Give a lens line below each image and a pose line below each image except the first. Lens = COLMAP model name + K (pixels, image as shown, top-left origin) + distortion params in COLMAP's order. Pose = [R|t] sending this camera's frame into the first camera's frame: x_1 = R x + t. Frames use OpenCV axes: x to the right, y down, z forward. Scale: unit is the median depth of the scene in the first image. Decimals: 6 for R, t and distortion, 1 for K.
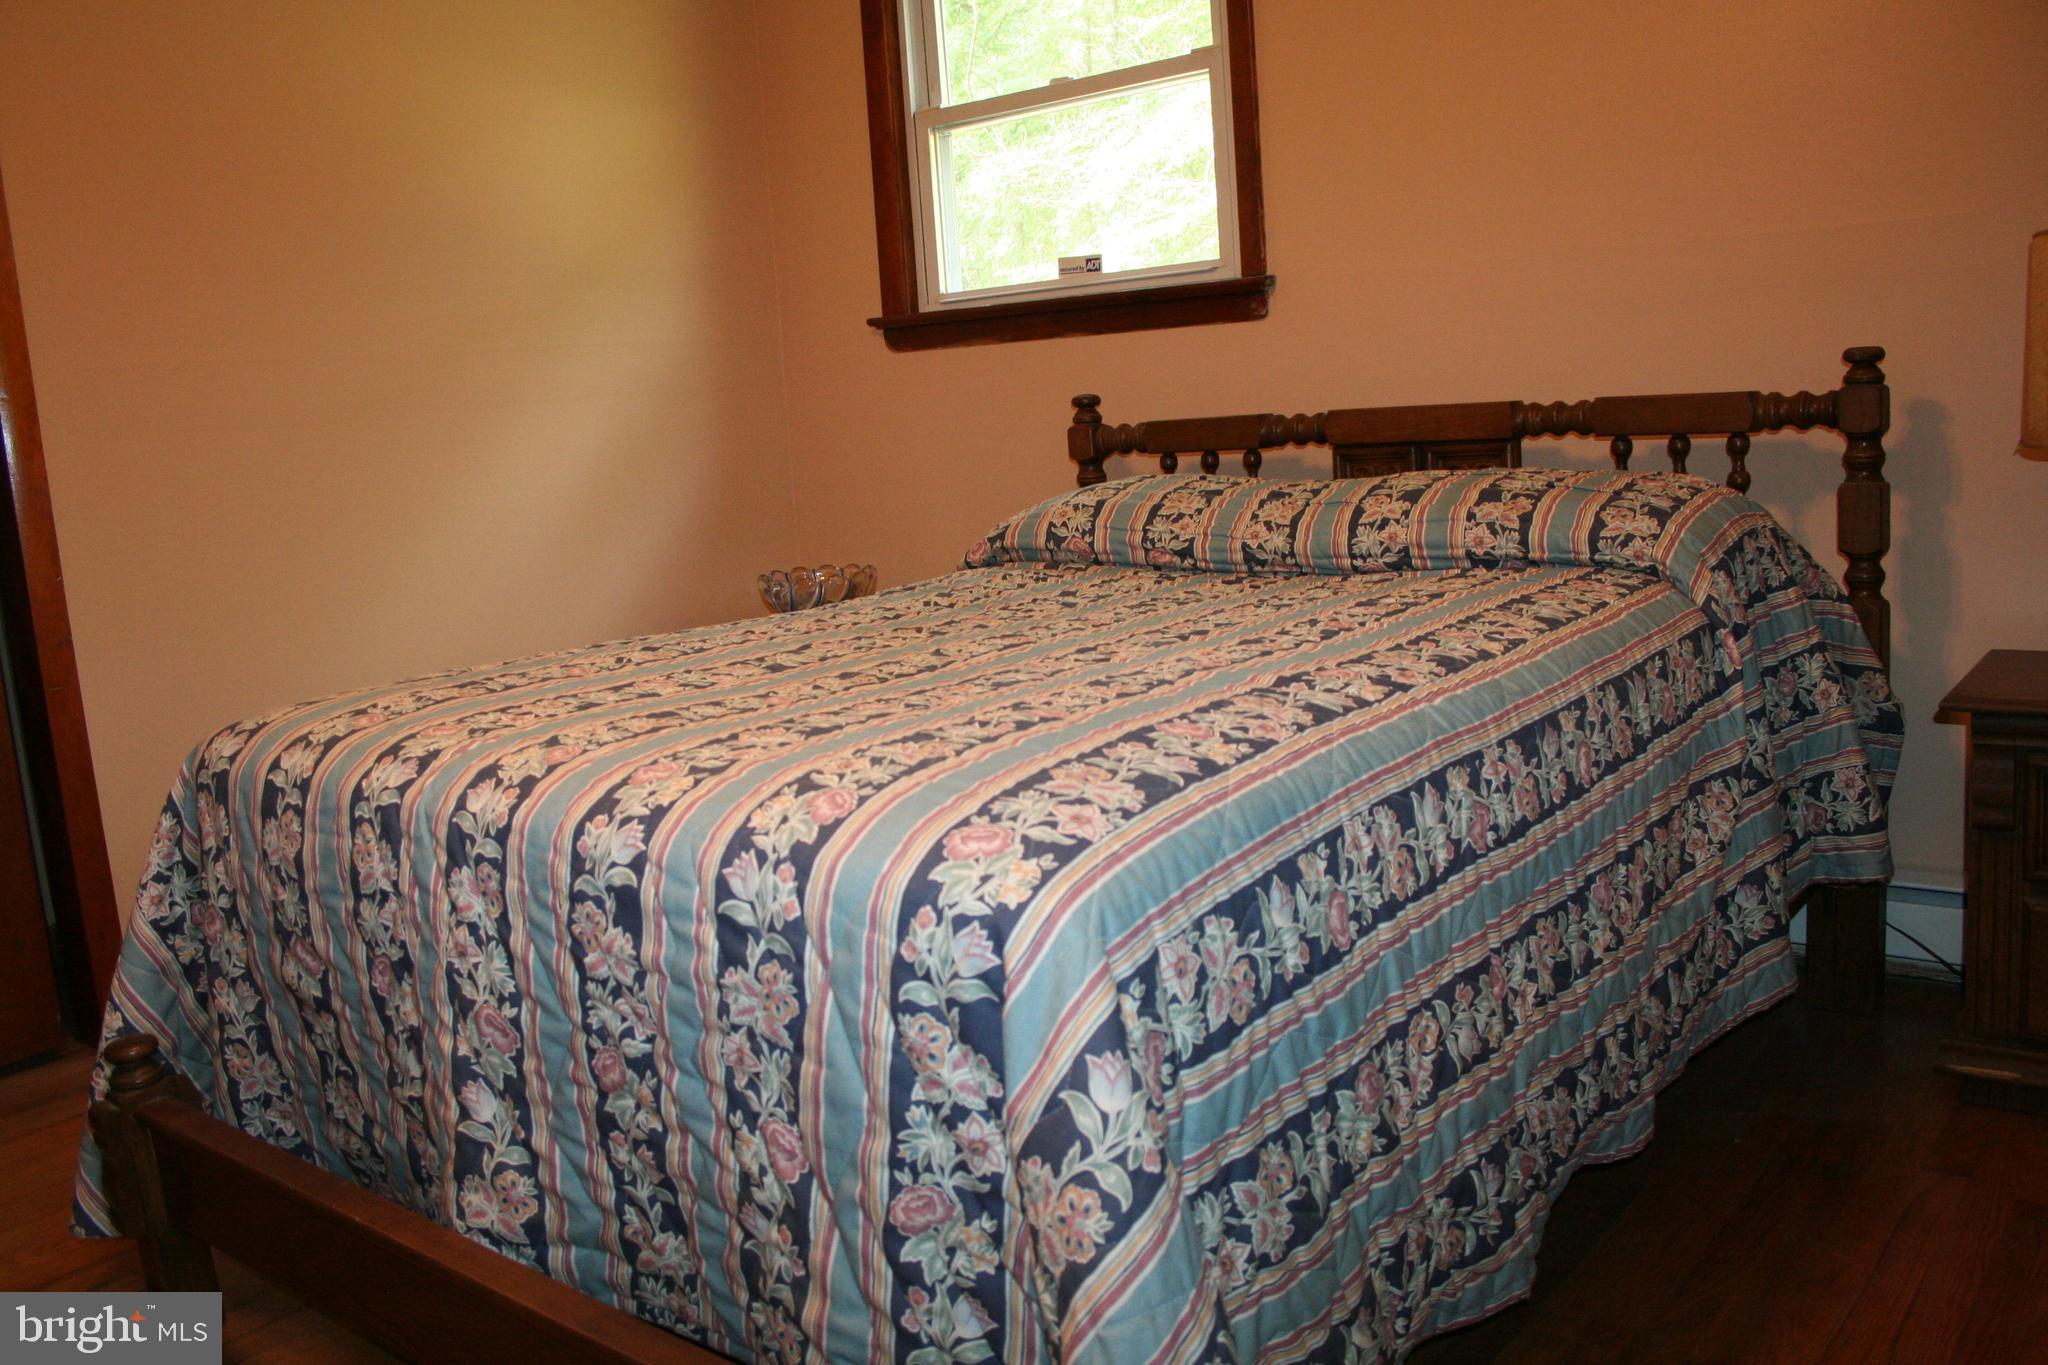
lens RADIAL K [[1603.2, 0, 1024.2], [0, 1603.2, 686.0], [0, 0, 1]] dist [-0.174318, 0.121393]
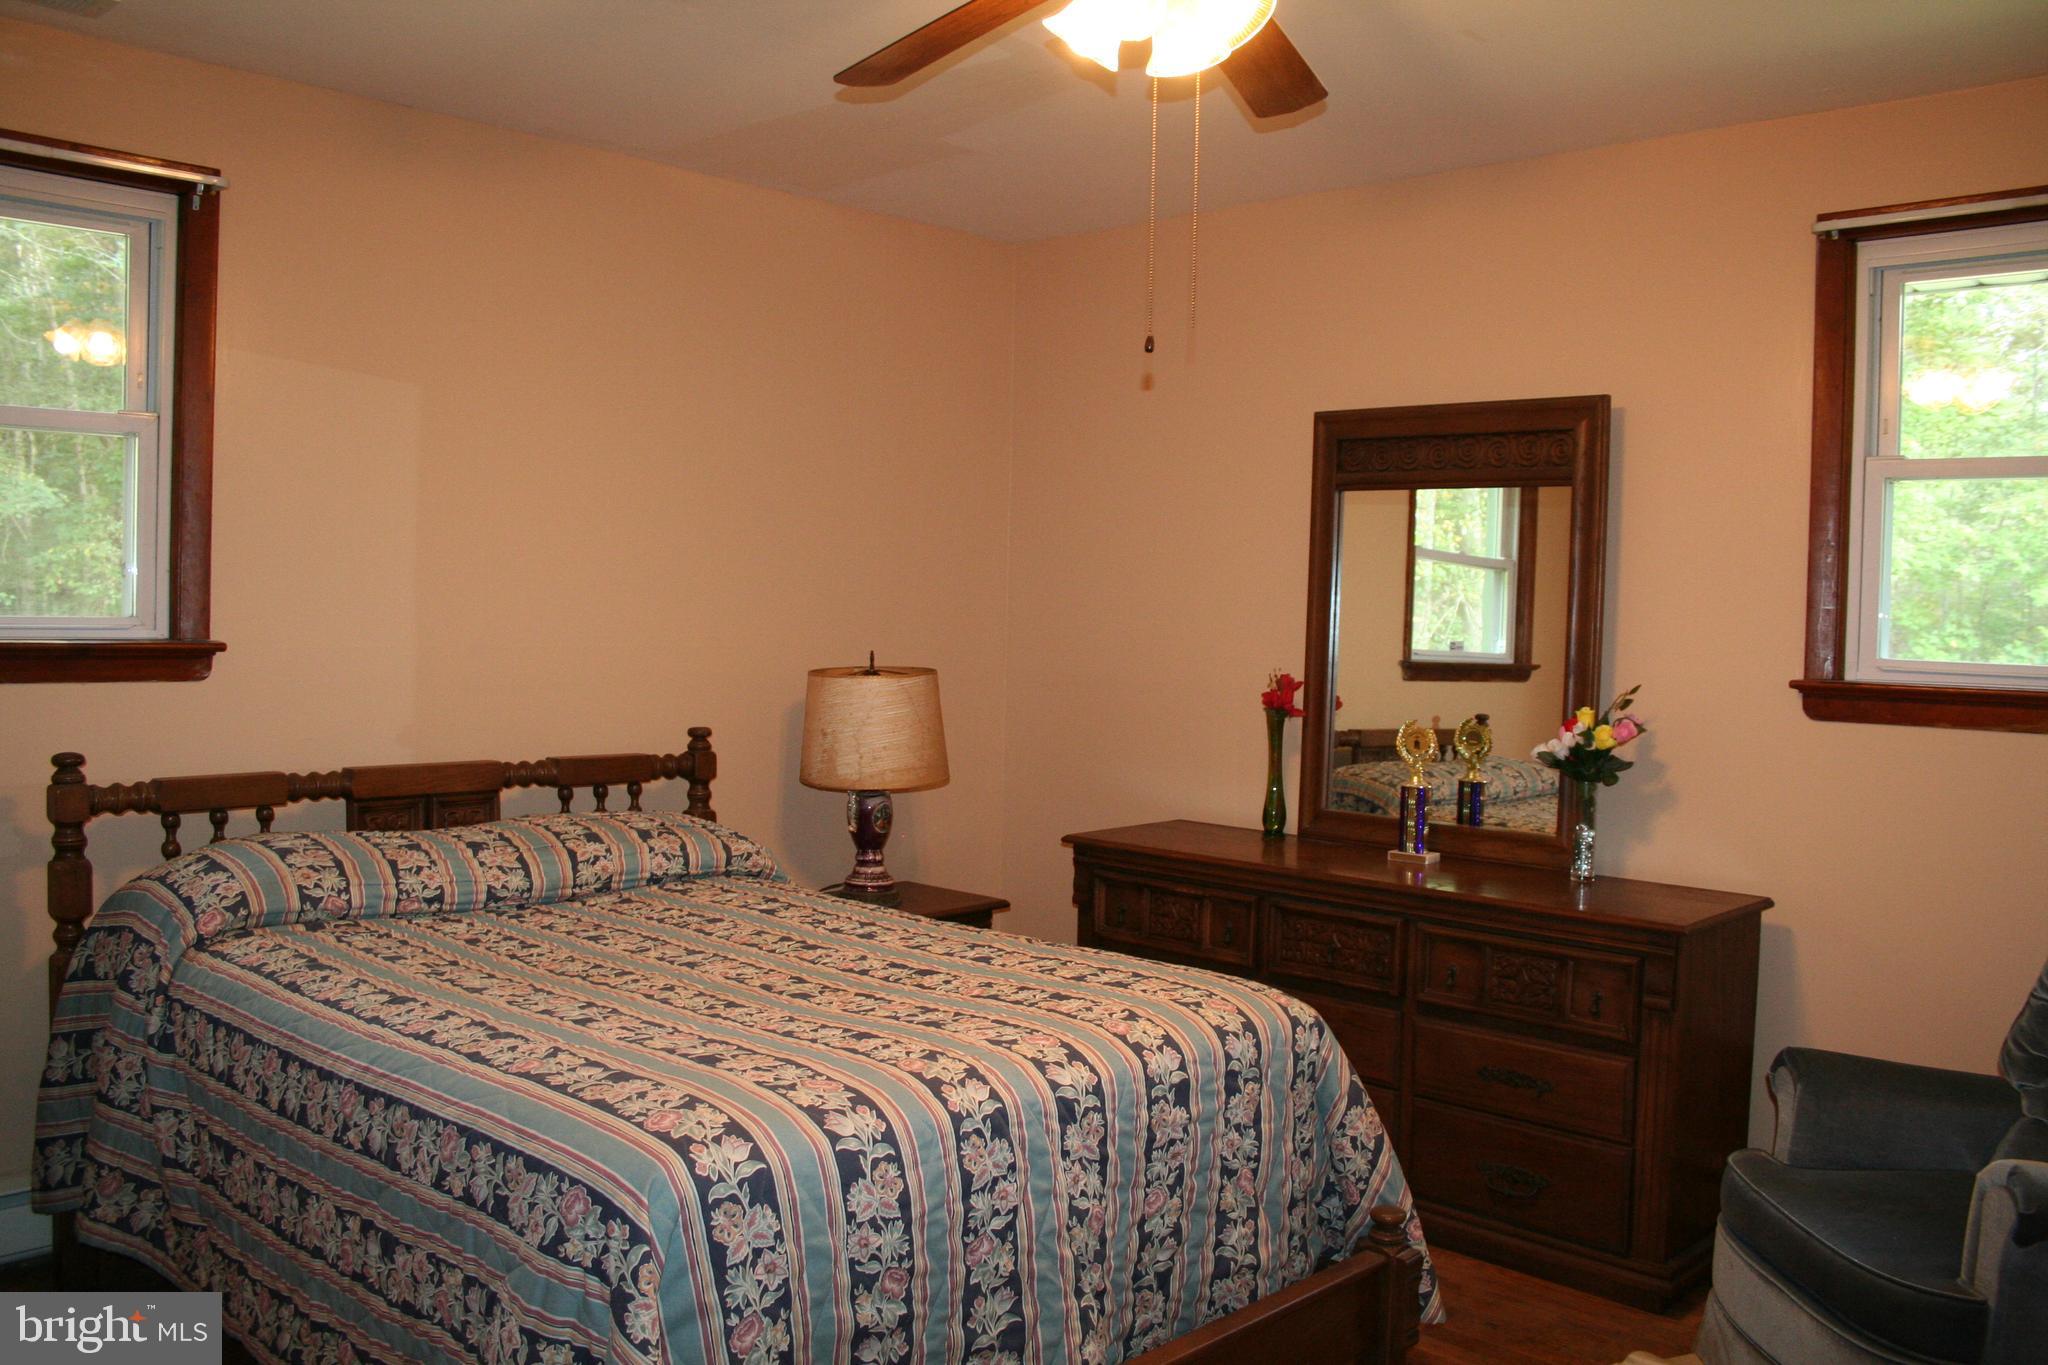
lens RADIAL K [[1711.2, 0, 1030.8], [0, 1711.2, 676.2], [0, 0, 1]] dist [-0.149276, 0.142206]
pose [[0.080210, 0.034511, 0.996180, -1.142364], [0.143297, 0.988620, -0.045786, -0.130477], [-0.986424, 0.146422, 0.074352, 0.463946]]
